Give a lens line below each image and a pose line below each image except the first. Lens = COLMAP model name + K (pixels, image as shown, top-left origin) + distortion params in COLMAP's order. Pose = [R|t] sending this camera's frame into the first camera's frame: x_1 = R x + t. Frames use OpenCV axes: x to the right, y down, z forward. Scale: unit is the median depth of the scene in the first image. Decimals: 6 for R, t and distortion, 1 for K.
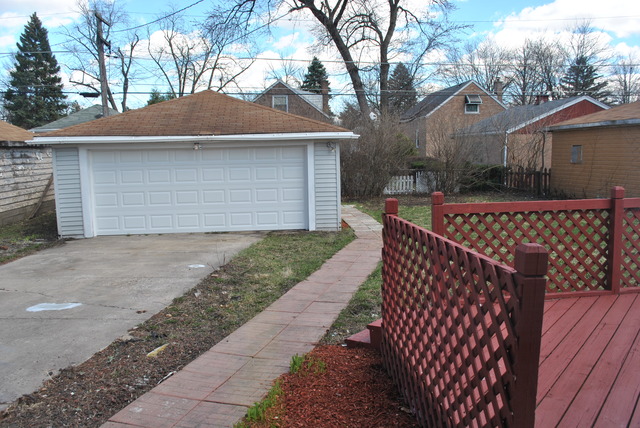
lens RADIAL K [[531.9, 0, 320.0], [0, 531.9, 214.0], [0, 0, 1]] dist [-0.065786, 0.000883]
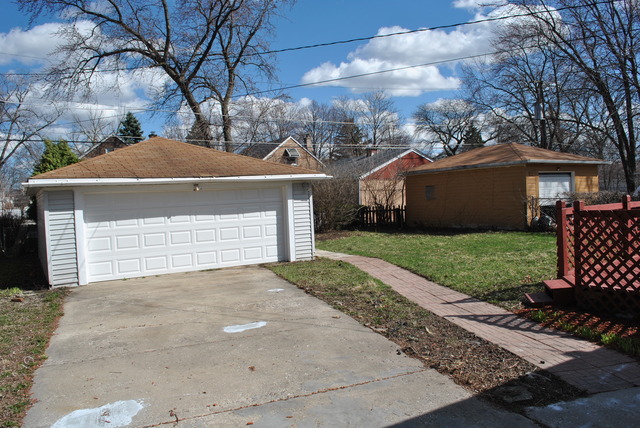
lens RADIAL K [[510.2, 0, 320.0], [0, 510.2, 214.0], [0, 0, 1]] dist [-0.092985, -0.000243]
pose [[0.905126, -0.038471, 0.423399, -0.432112], [0.080541, 0.993379, -0.081917, 0.025587], [-0.417444, 0.108246, 0.902232, -0.004693]]
